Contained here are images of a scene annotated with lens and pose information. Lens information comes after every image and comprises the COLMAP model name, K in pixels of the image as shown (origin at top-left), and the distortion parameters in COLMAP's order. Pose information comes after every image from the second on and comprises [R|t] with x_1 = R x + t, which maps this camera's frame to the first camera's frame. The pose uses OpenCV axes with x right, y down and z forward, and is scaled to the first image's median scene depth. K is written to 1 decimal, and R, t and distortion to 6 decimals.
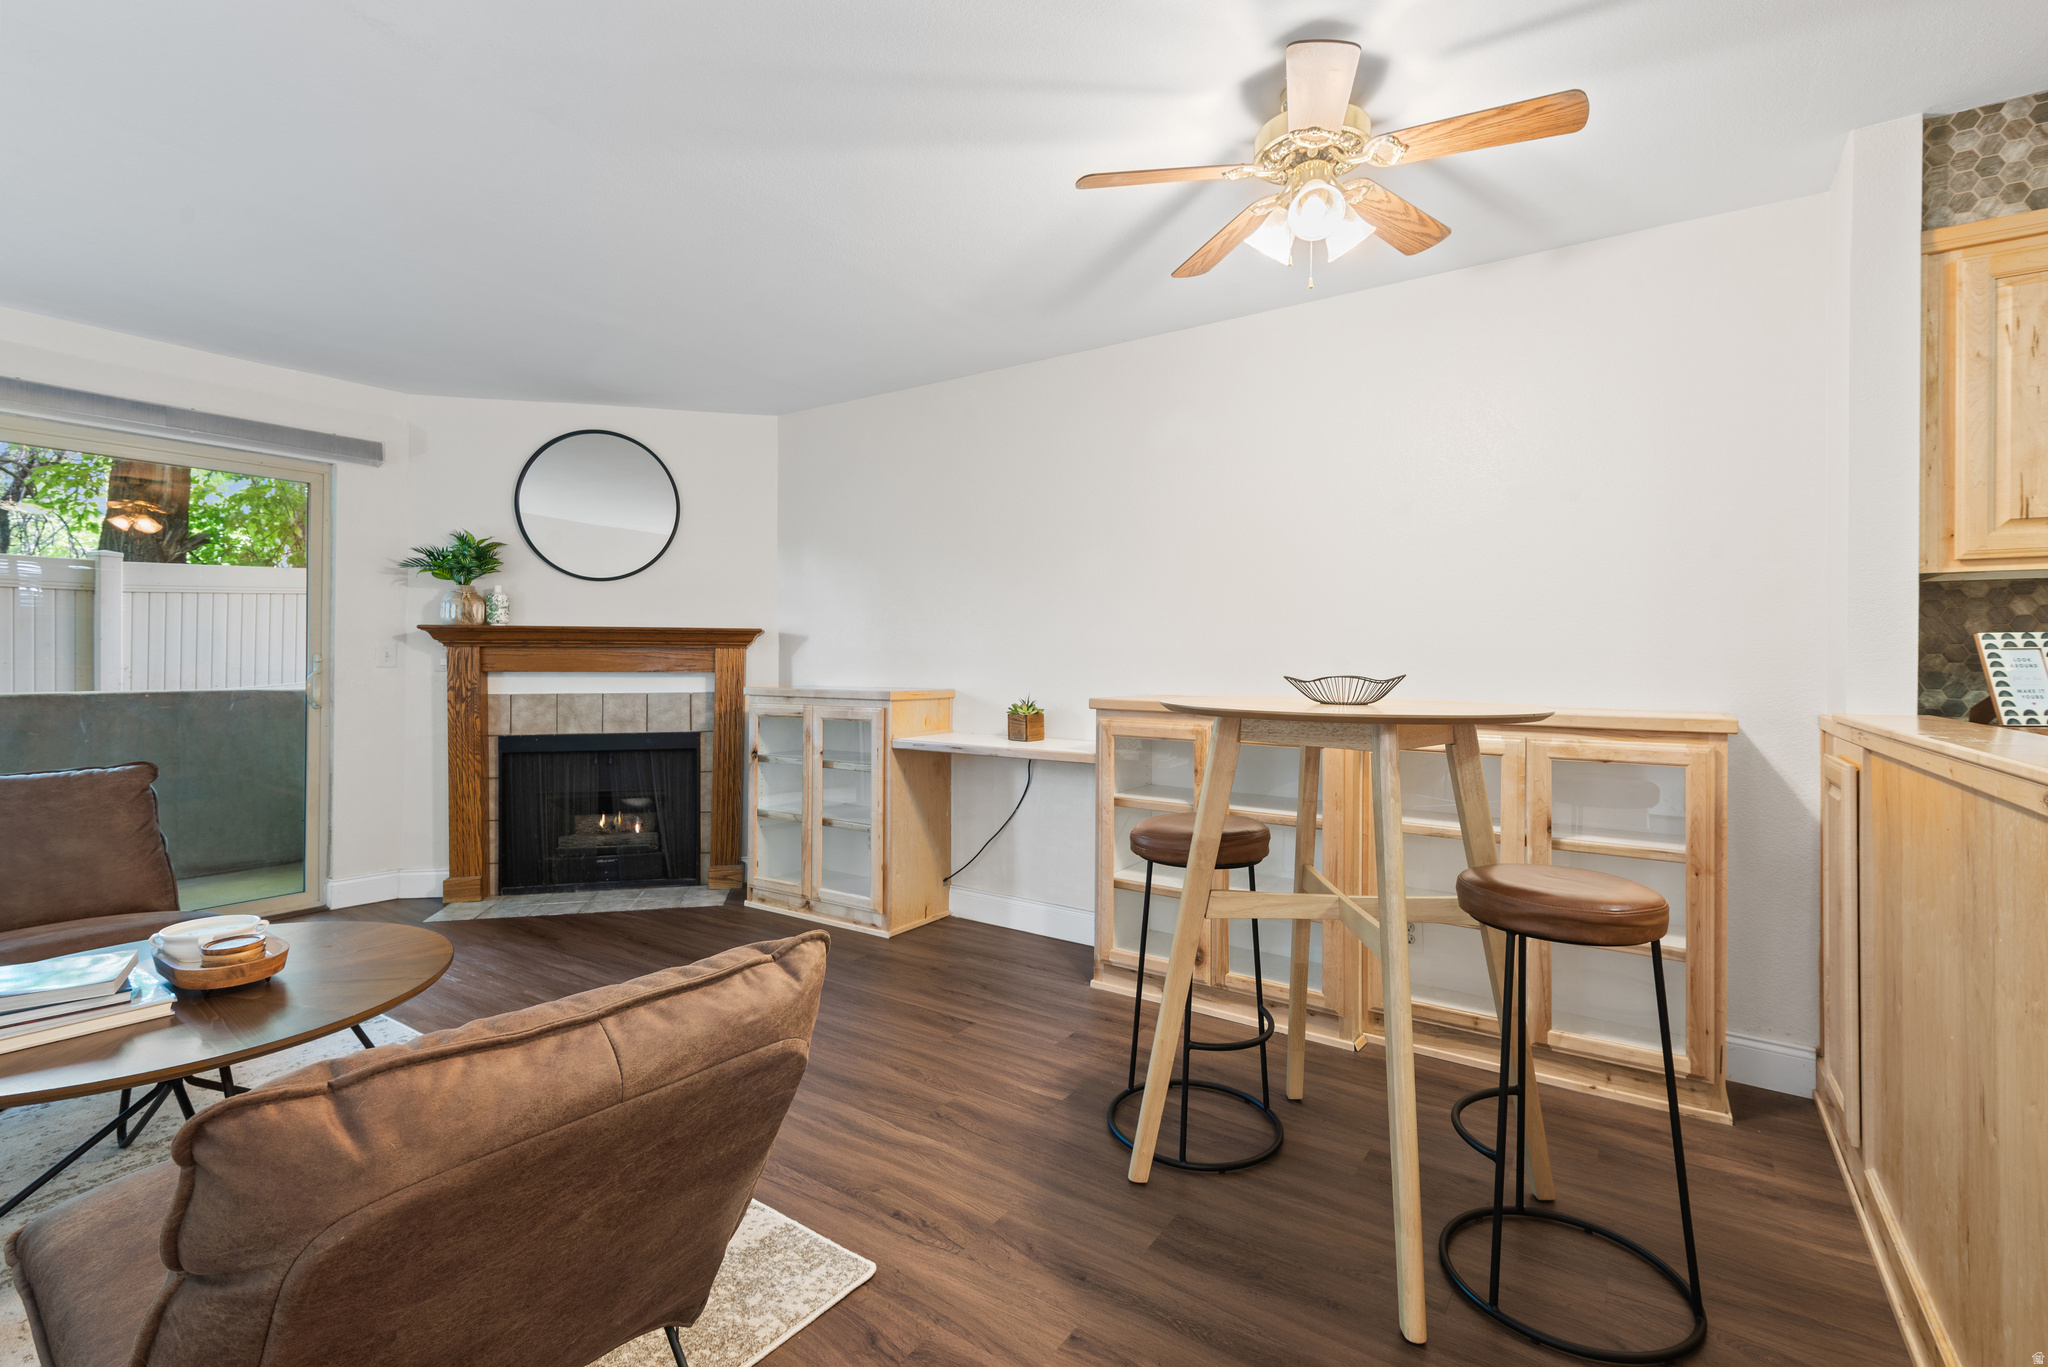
lens RADIAL K [[907.2, 0, 1057.0], [0, 907.2, 665.9], [0, 0, 1]] dist [0.009079, -0.000492]
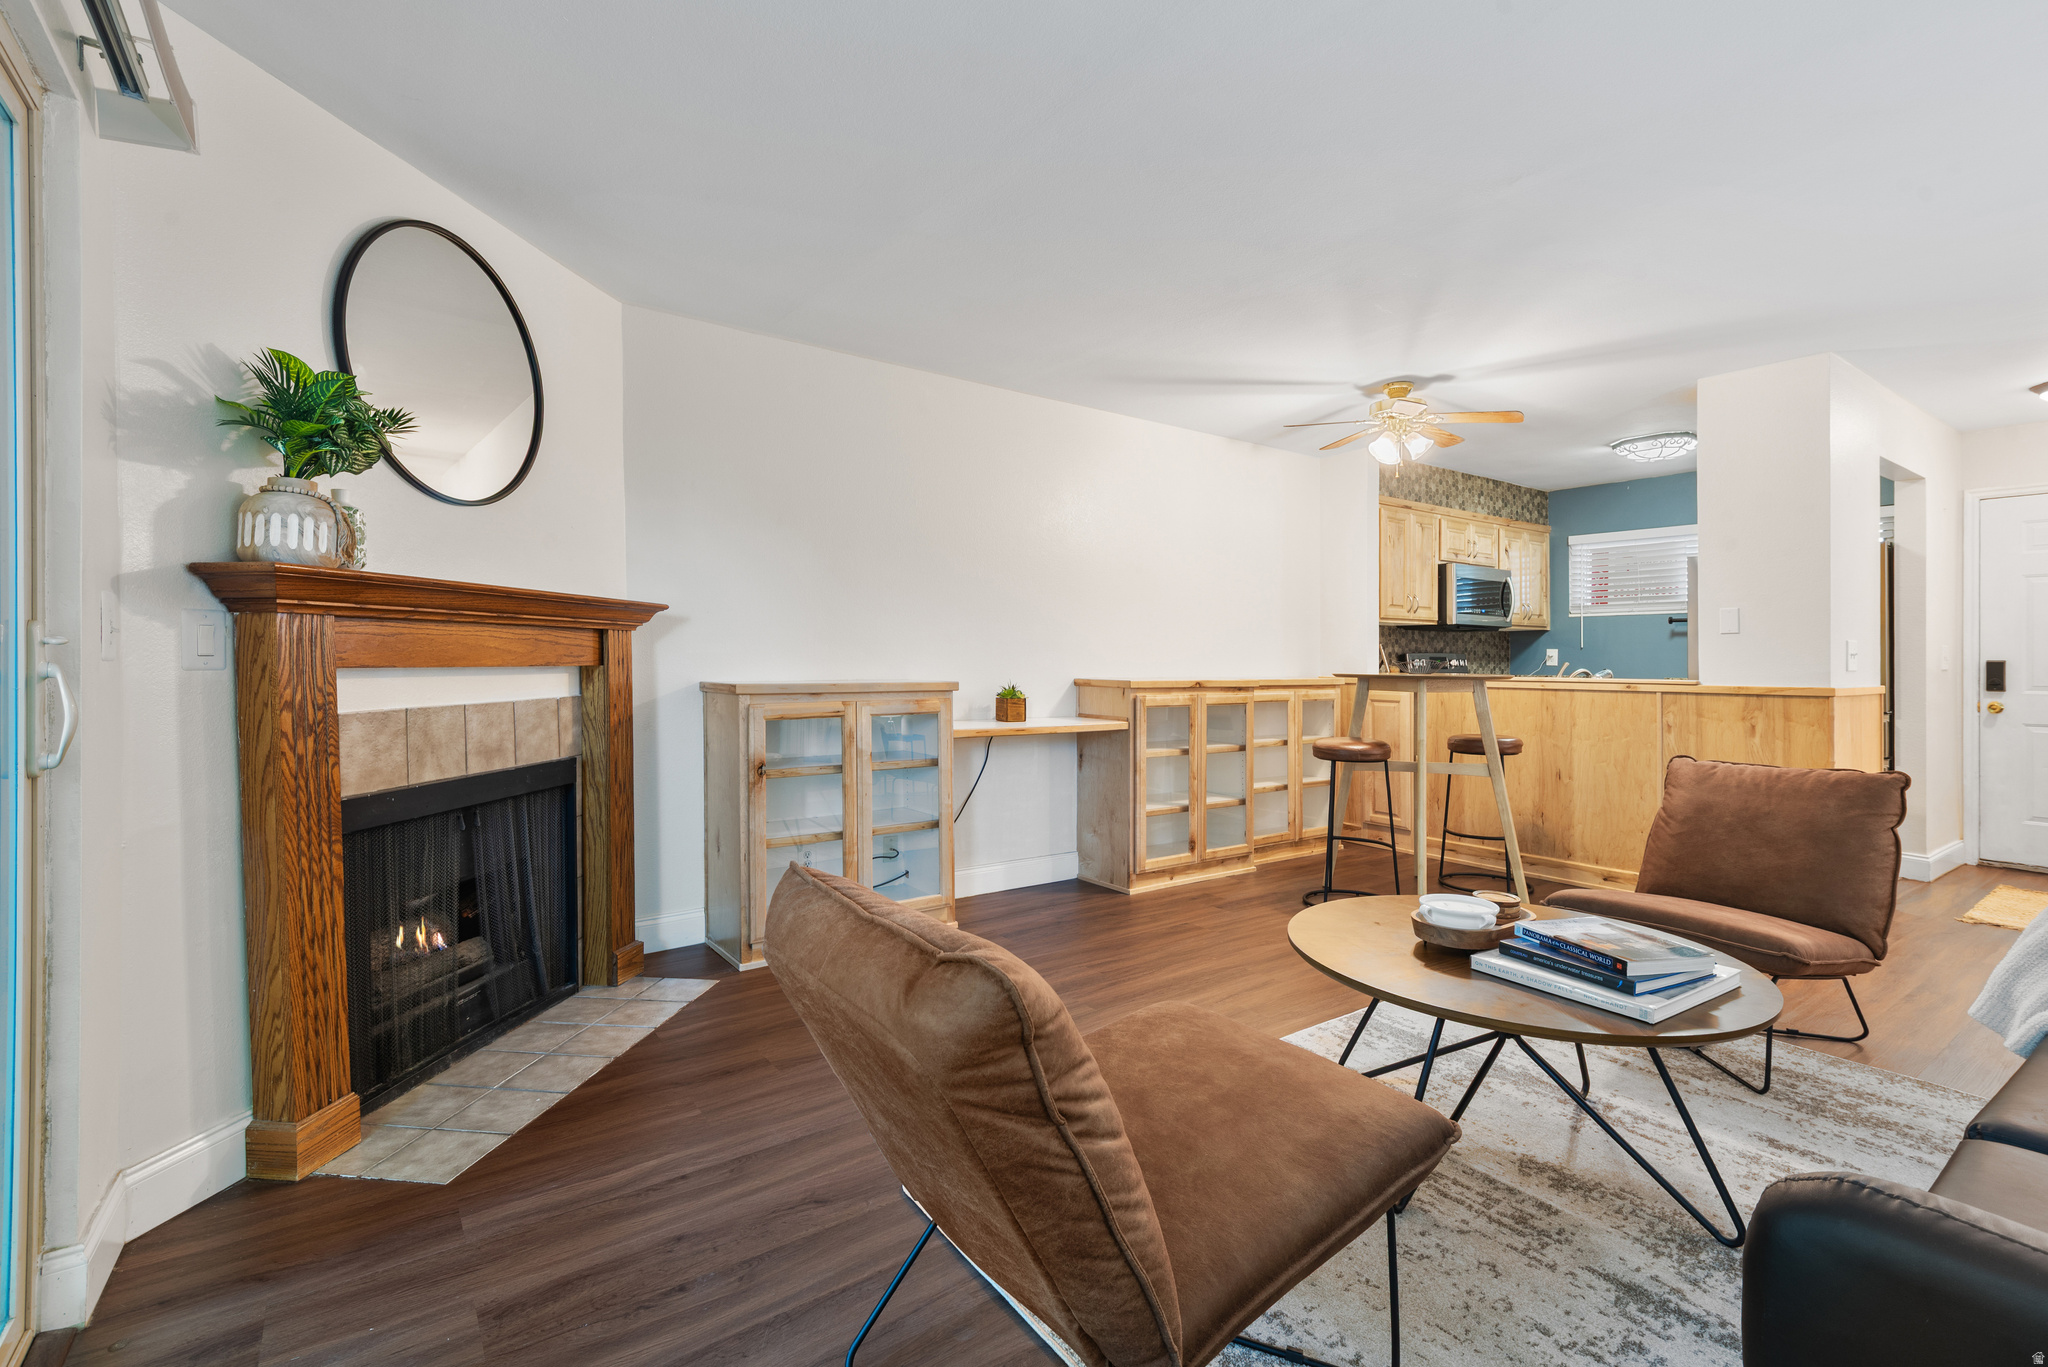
lens RADIAL K [[933.8, 0, 1021.5], [0, 933.8, 655.7], [0, 0, 1]] dist [0.013024, -0.007321]
pose [[0.351335, 0.000480, 0.936250, -1.047353], [-0.000612, 1.000000, -0.000283, -0.000350], [-0.936250, -0.000473, 0.351335, 0.533611]]
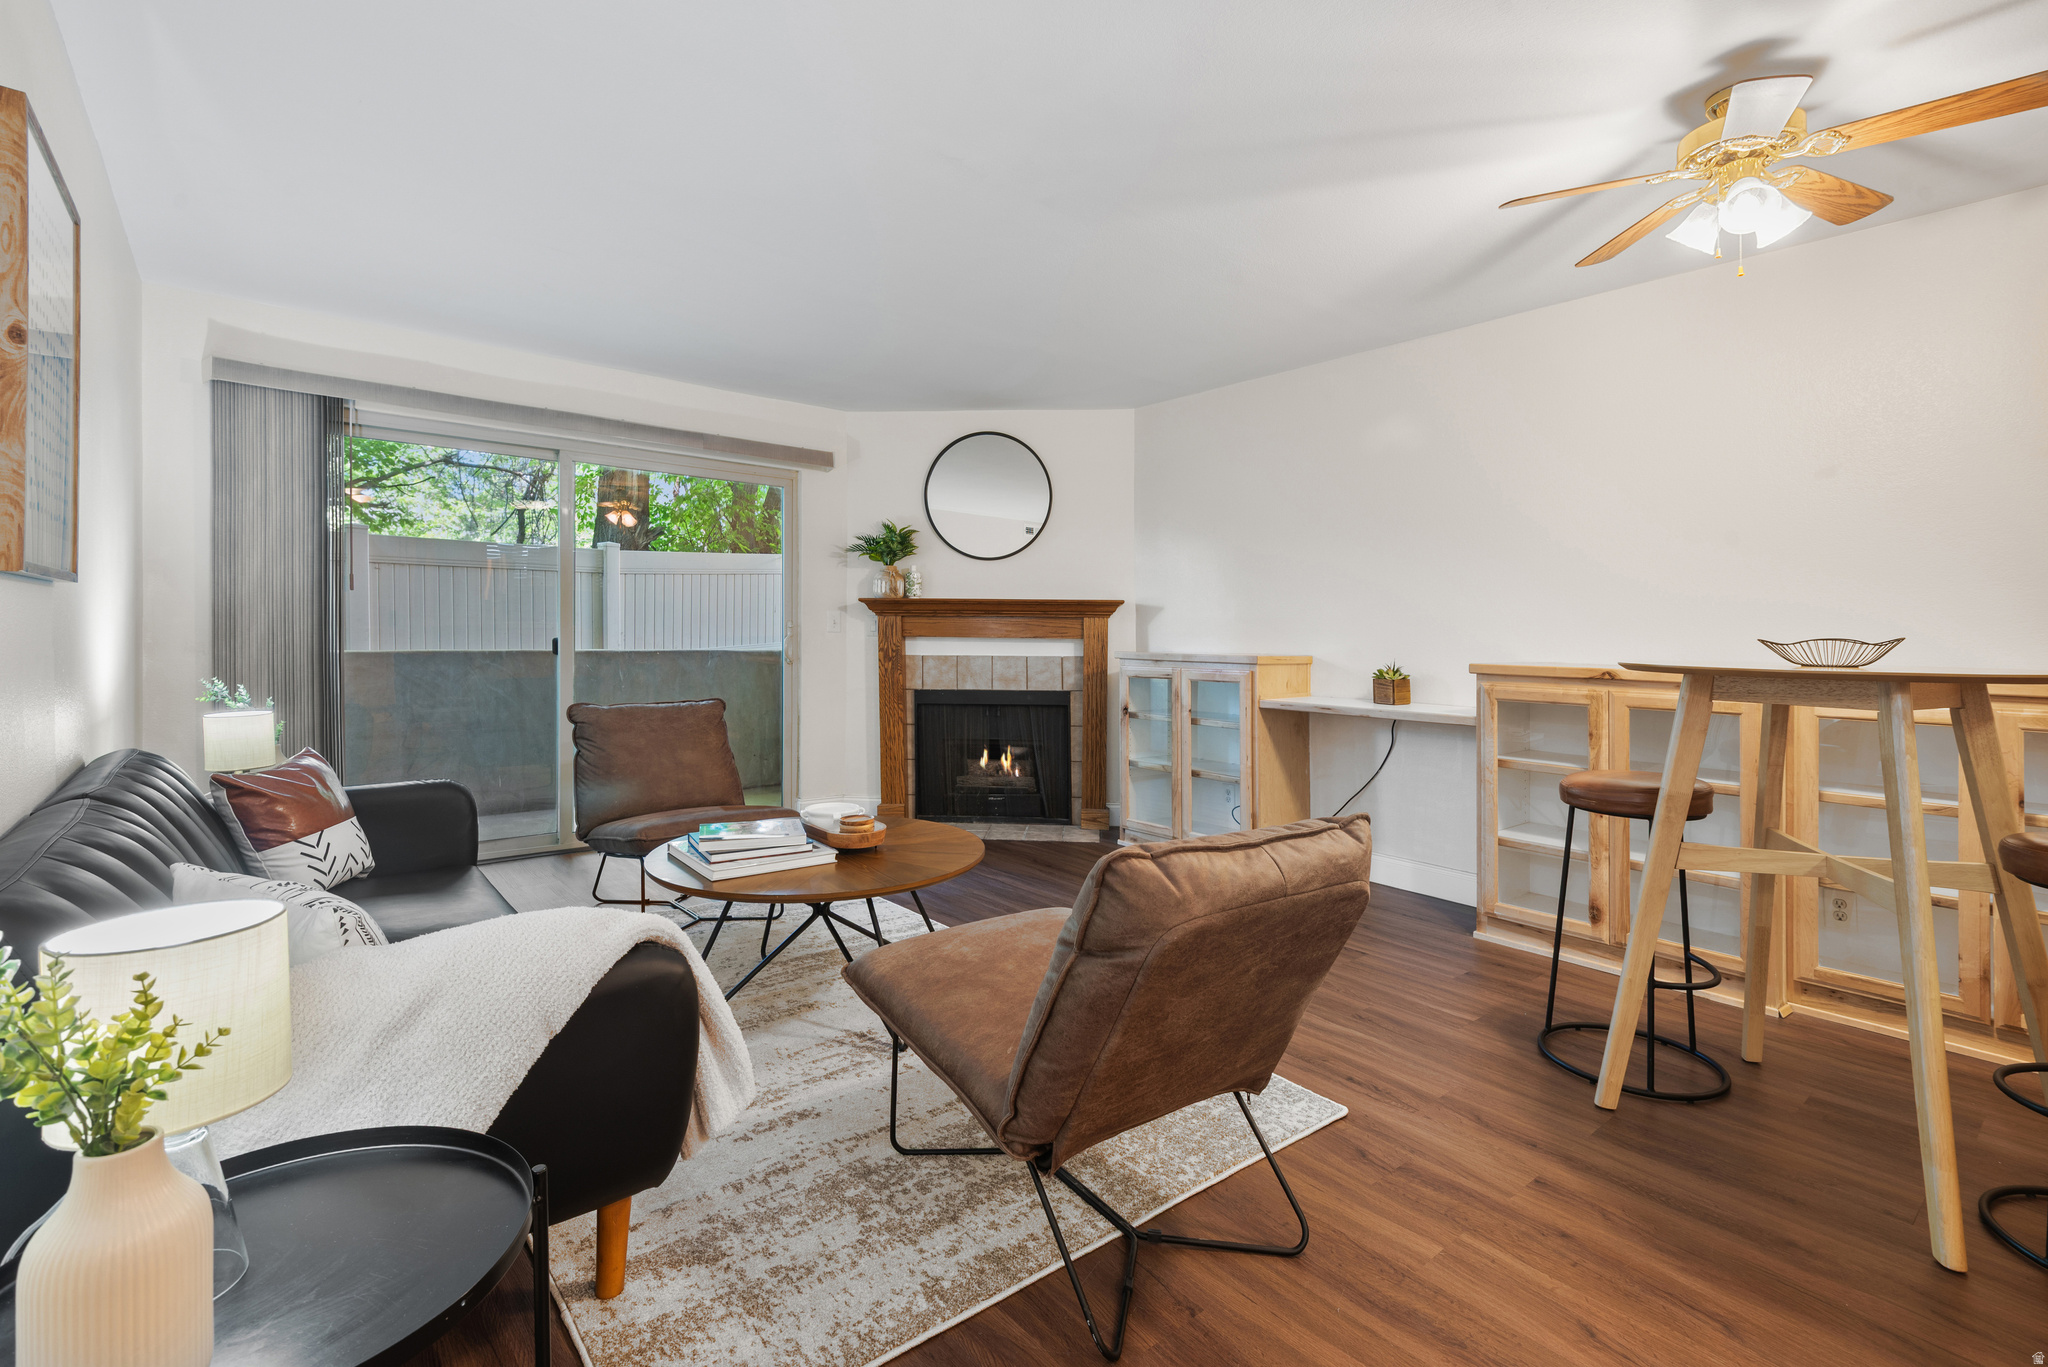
lens RADIAL K [[941.0, 0, 1039.9], [0, 941.0, 629.9], [0, 0, 1]] dist [0.035179, -0.000057]
pose [[0.956247, 0.005452, -0.292510, -0.097073], [-0.008728, 0.999913, -0.009897, 0.009327], [0.292431, 0.012017, 0.956211, -0.163009]]
